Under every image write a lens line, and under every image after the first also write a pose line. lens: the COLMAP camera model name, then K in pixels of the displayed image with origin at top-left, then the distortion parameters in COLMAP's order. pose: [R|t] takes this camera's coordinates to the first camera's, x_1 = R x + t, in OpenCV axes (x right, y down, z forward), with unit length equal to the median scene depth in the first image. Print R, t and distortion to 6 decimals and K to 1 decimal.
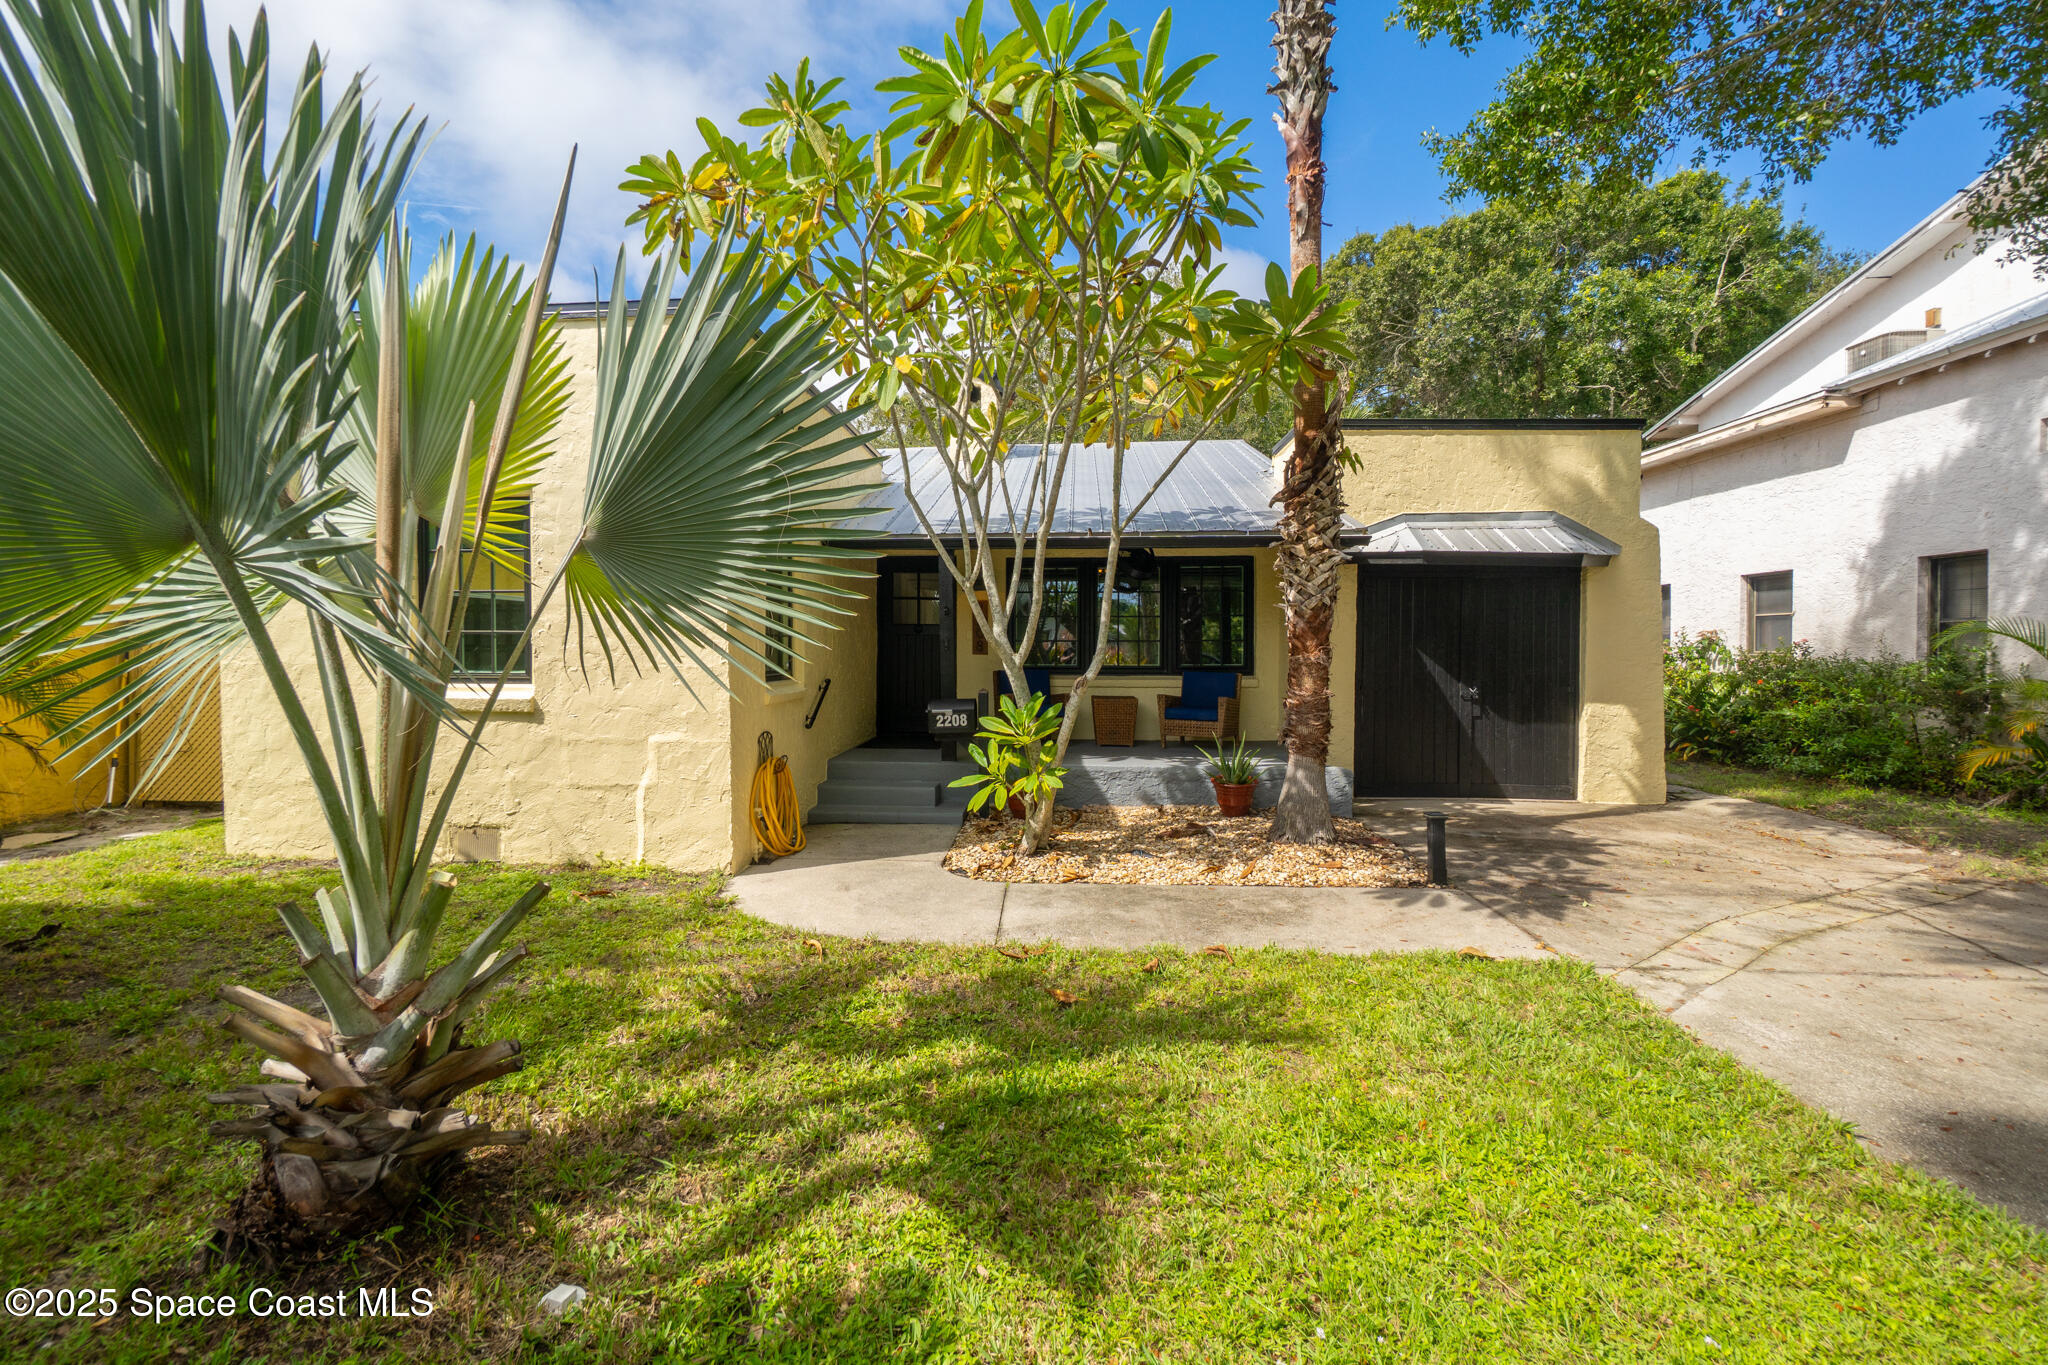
lens RADIAL K [[879.1, 0, 1002.1], [0, 879.1, 659.1], [0, 0, 1]] dist [-0.002471, -0.000379]
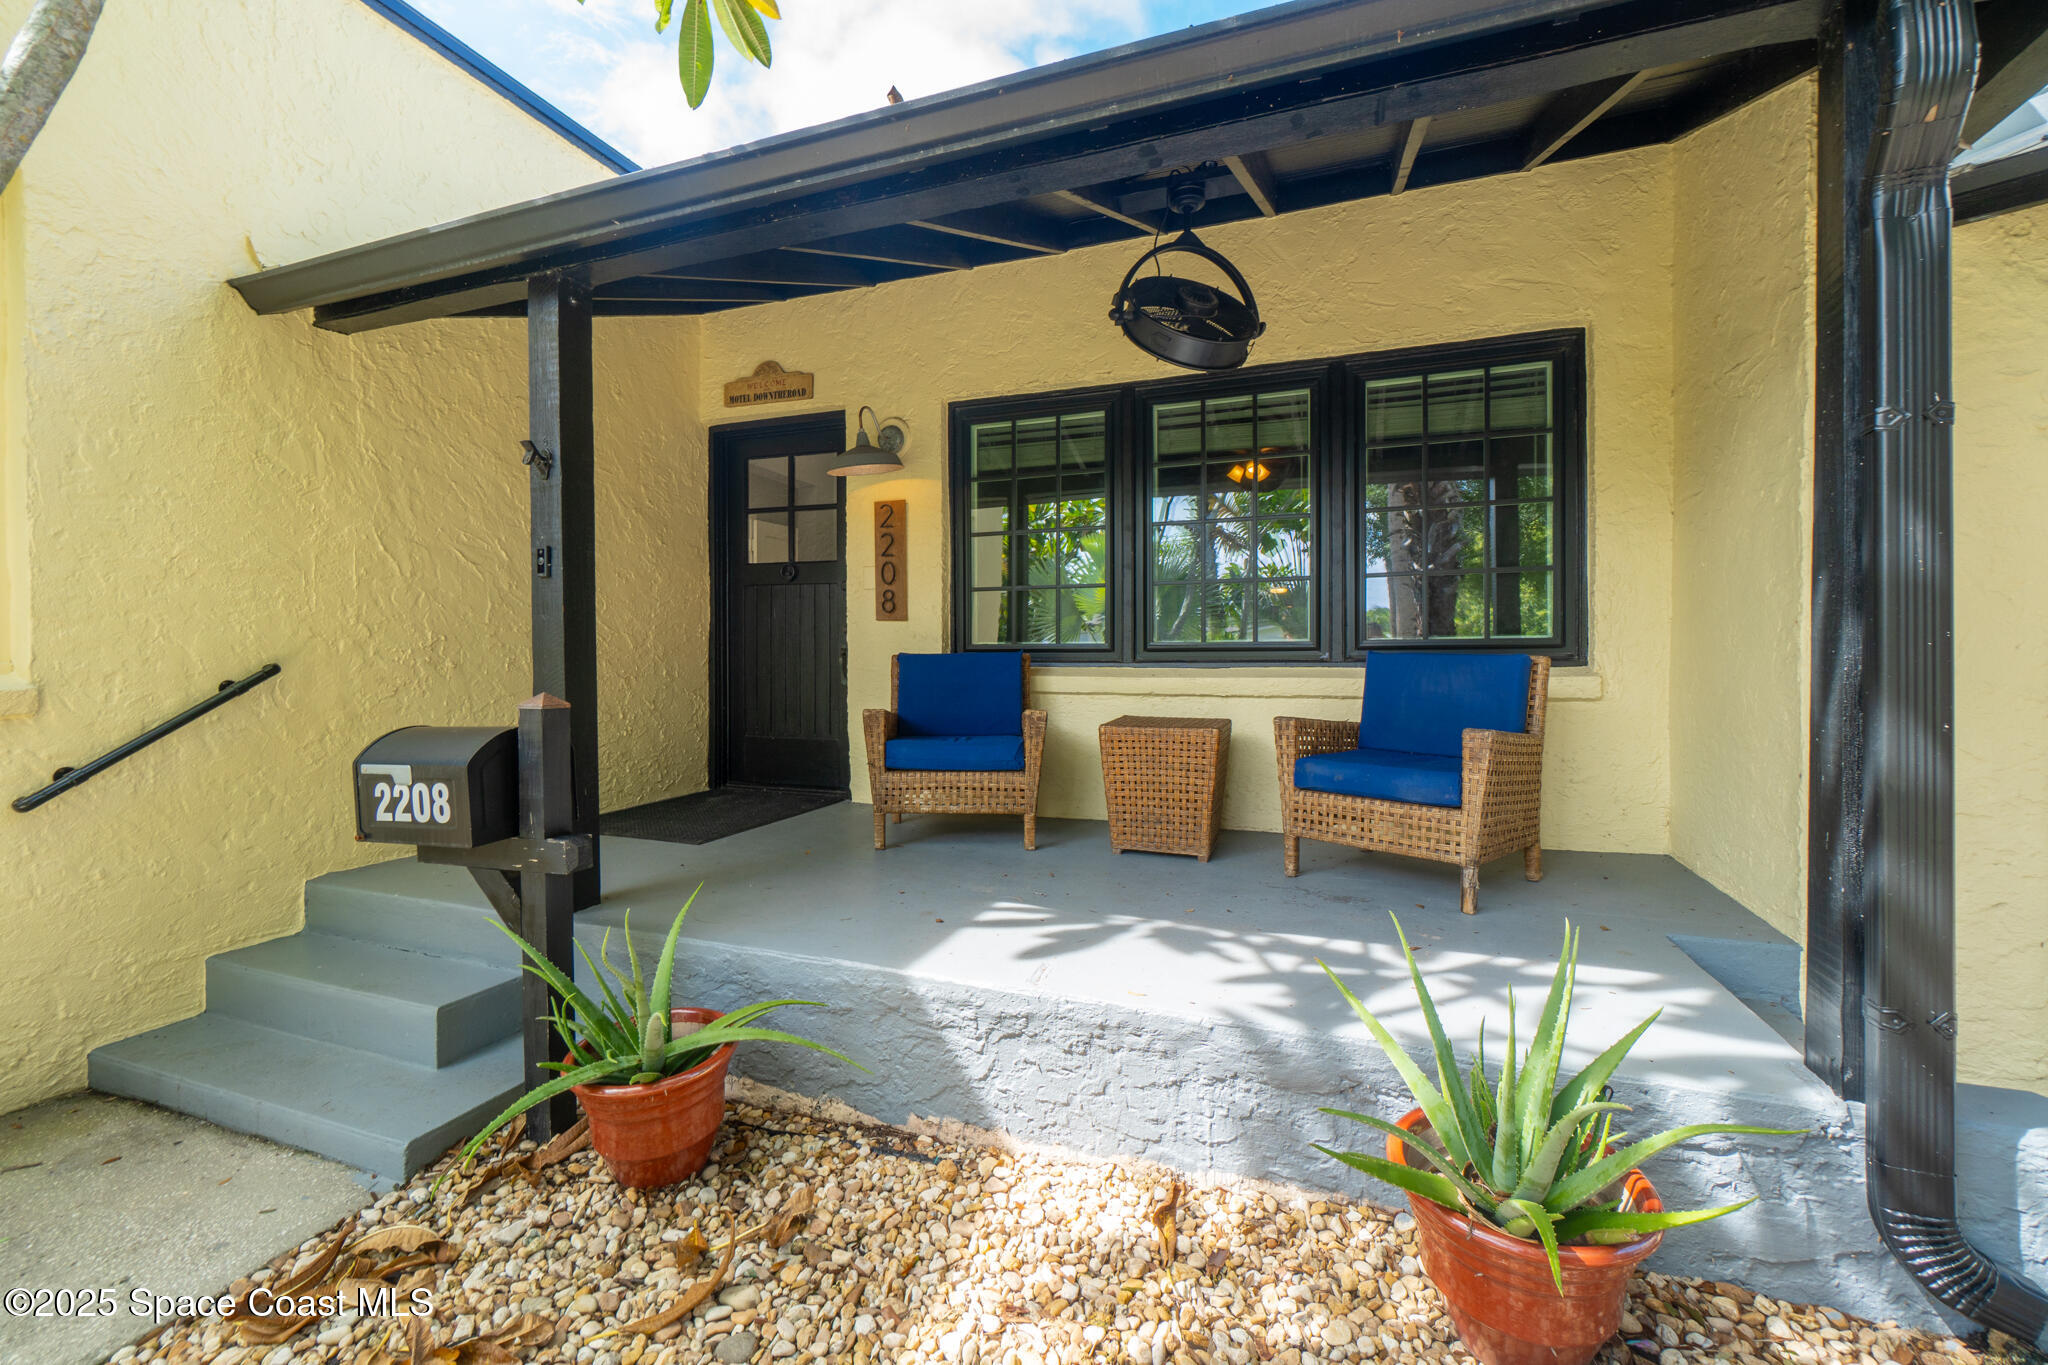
lens RADIAL K [[879.1, 0, 1002.1], [0, 879.1, 659.1], [0, 0, 1]] dist [-0.002471, -0.000379]
pose [[0.958118, -0.001933, -0.286367, 0.188606], [-0.000373, 0.999968, -0.007998, 0.021690], [0.286373, 0.007770, 0.958087, 0.692807]]
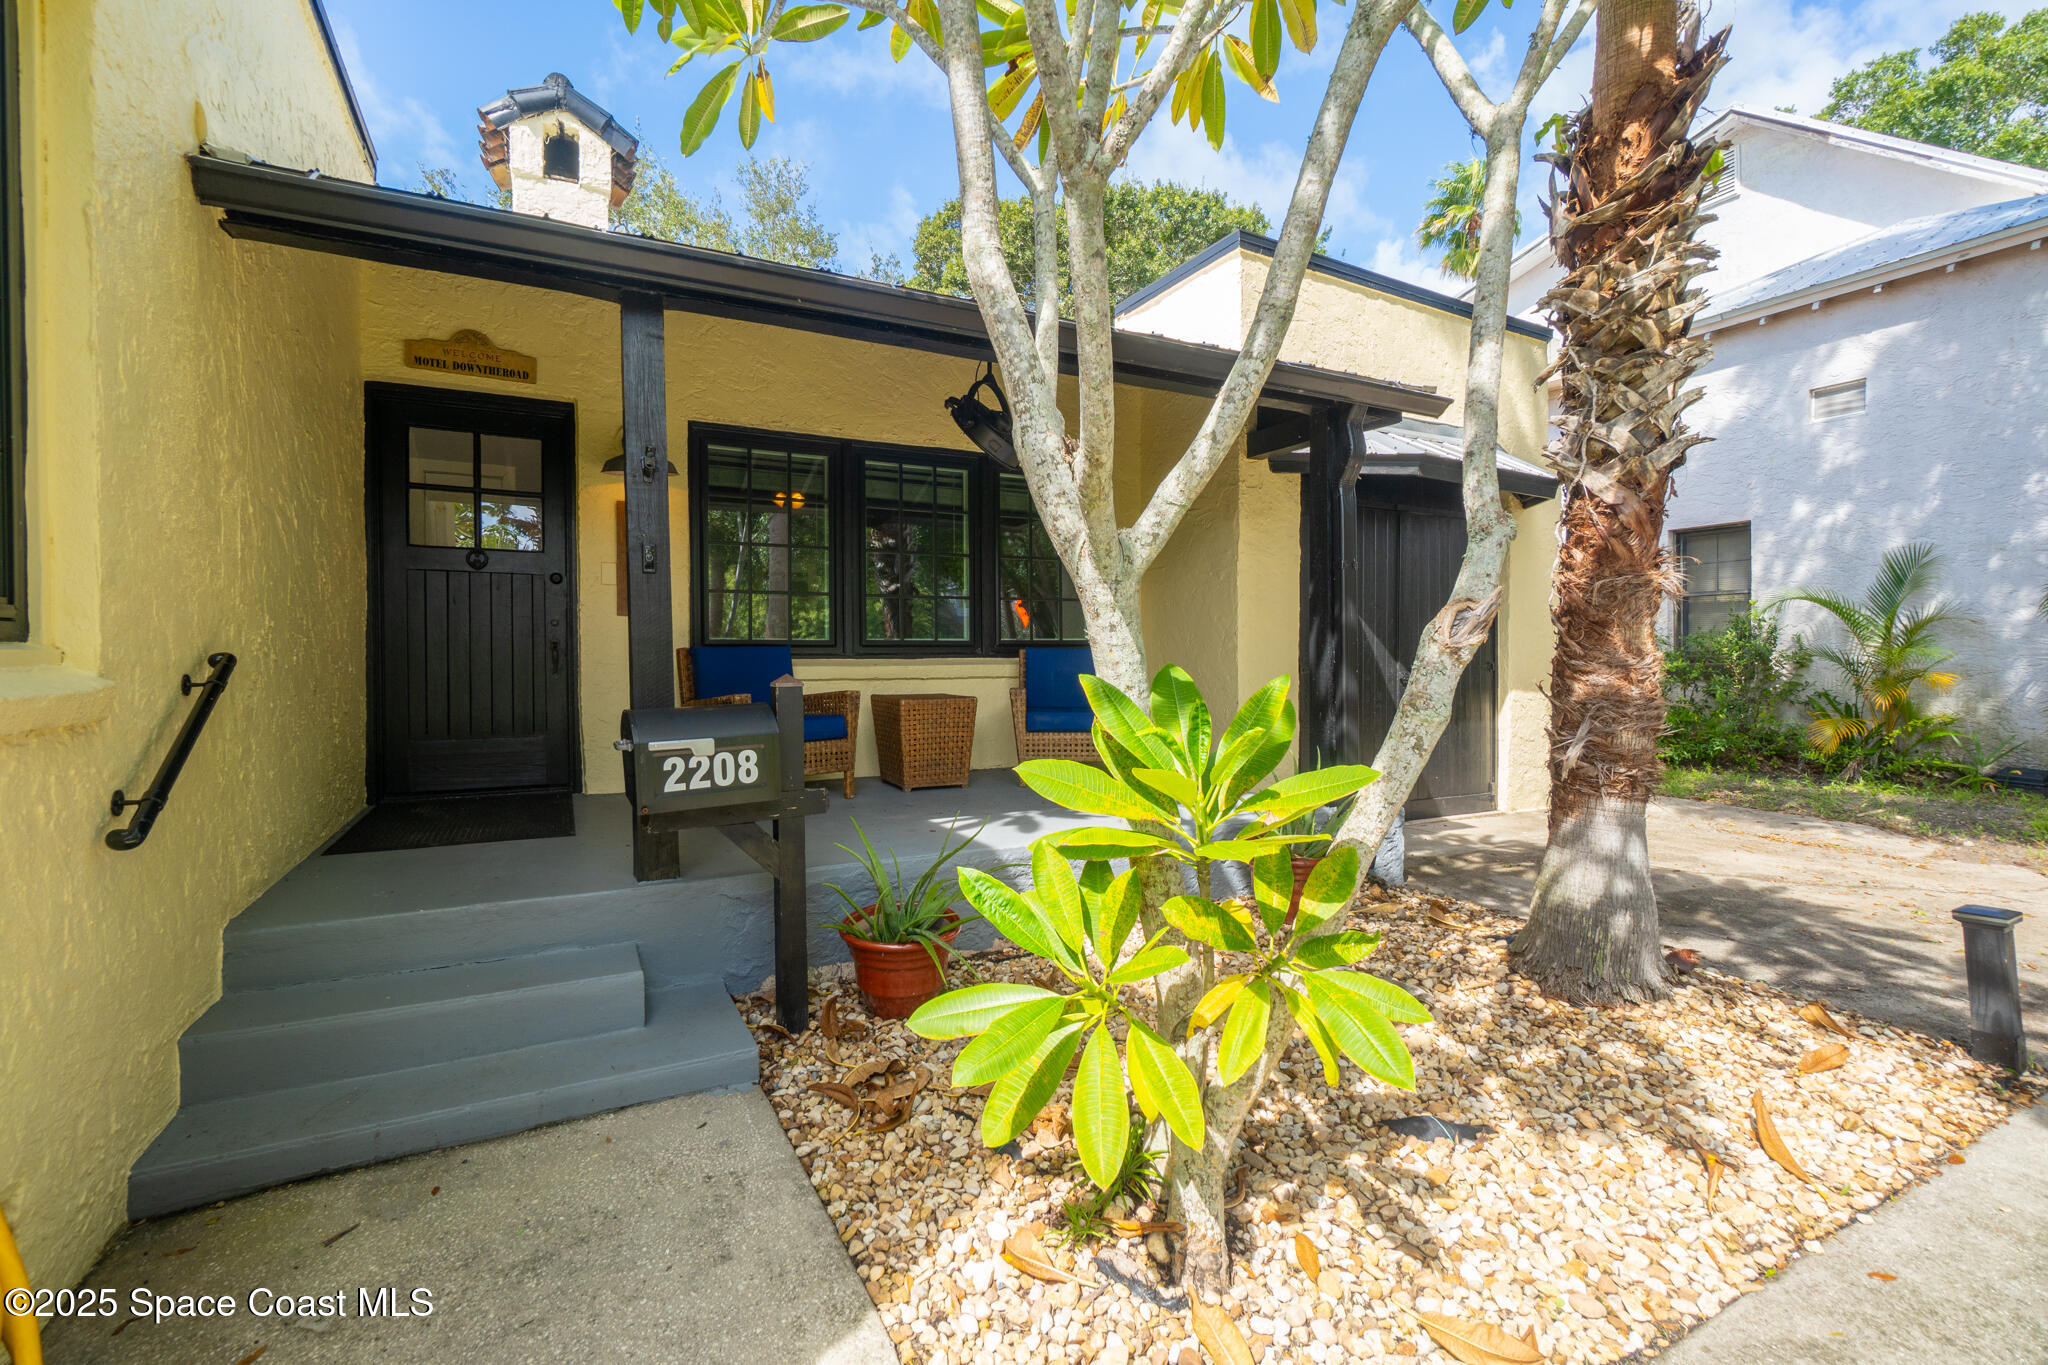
lens RADIAL K [[879.1, 0, 1002.1], [0, 879.1, 659.1], [0, 0, 1]] dist [-0.002471, -0.000379]
pose [[0.855054, -0.008232, 0.518473, -0.121012], [0.012288, 0.999915, -0.004389, 0.026535], [-0.518393, 0.010123, 0.855083, 0.583982]]
